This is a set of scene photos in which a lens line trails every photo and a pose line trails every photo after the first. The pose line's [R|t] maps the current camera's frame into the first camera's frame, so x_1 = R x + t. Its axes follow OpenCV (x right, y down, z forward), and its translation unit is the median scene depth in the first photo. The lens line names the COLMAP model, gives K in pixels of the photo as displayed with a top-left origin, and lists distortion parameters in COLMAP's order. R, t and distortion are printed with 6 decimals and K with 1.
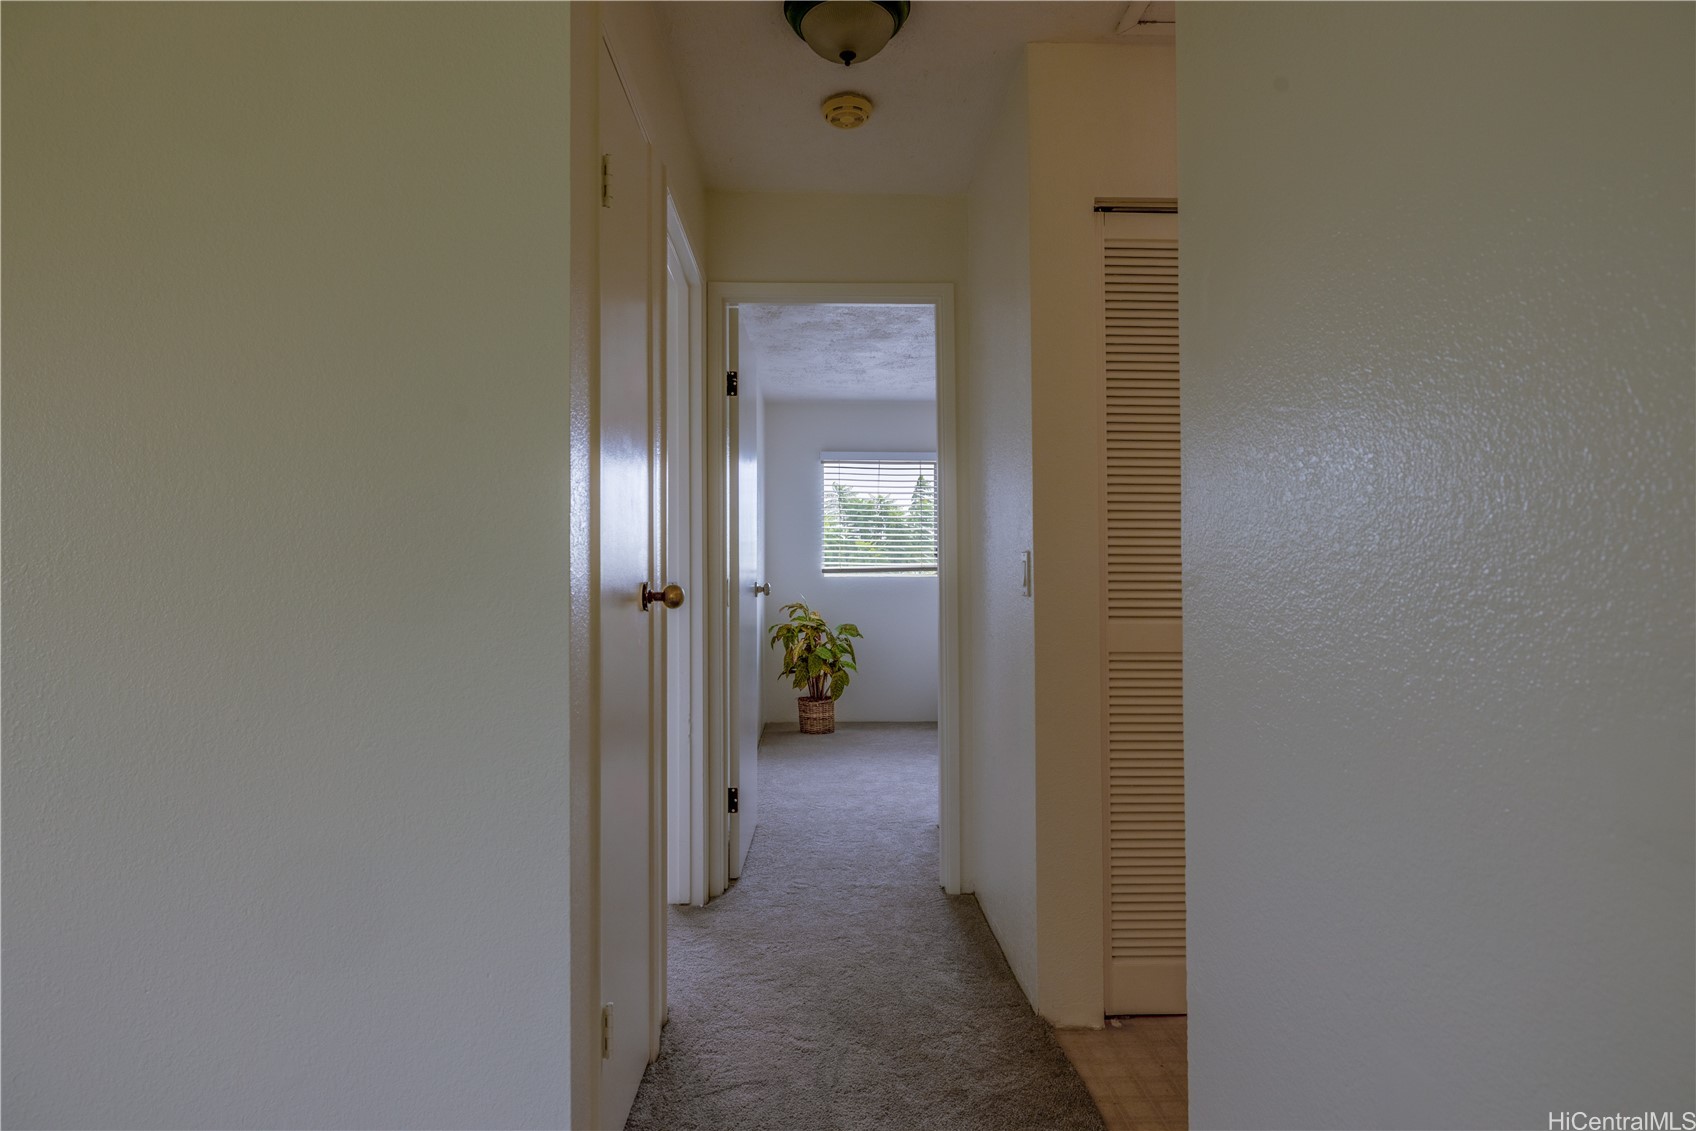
lens RADIAL K [[934.3, 0, 837.2], [0, 934.3, 555.6], [0, 0, 1]] dist [0.001971, 0.000447]
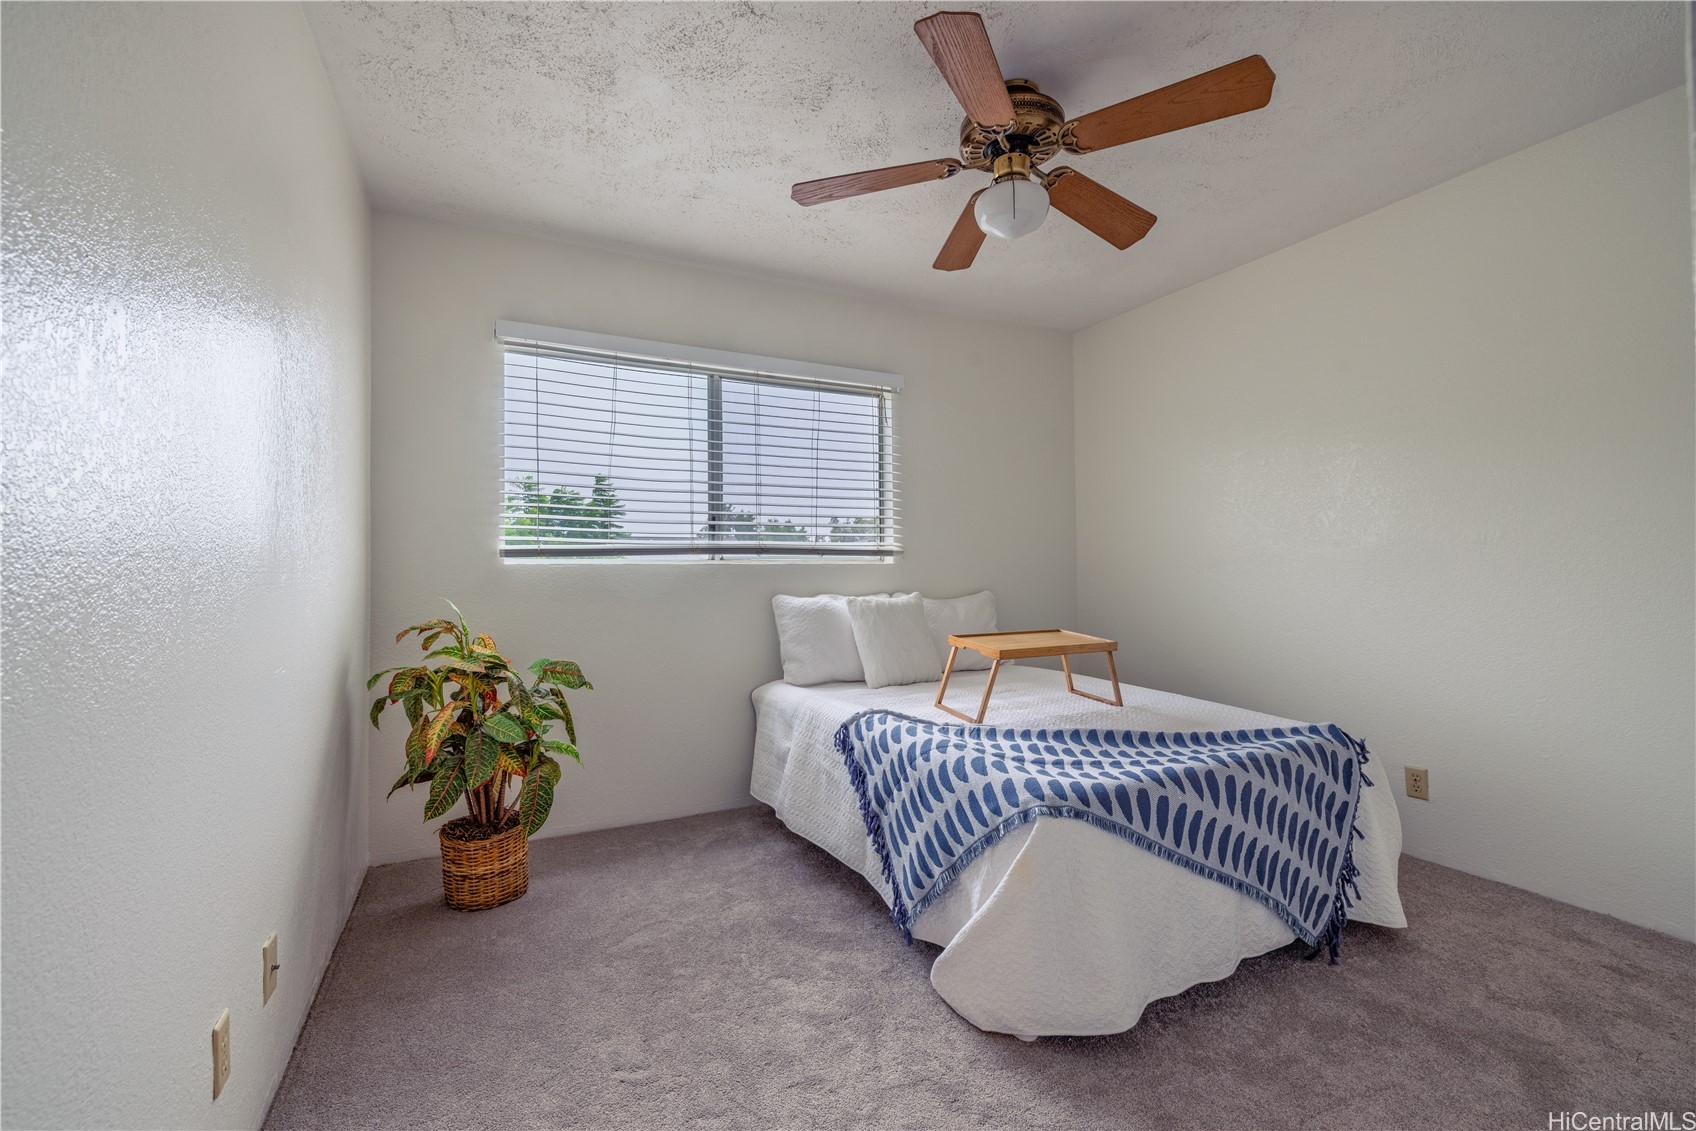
lens RADIAL K [[743.0, 0, 848.0], [0, 743.0, 565.5], [0, 0, 1]] dist [0.003376, 0.000144]
pose [[0.914022, 0.002288, 0.405659, -0.007903], [-0.011899, 0.999705, 0.021172, 0.013958], [-0.405491, -0.024178, 0.913779, 0.590507]]
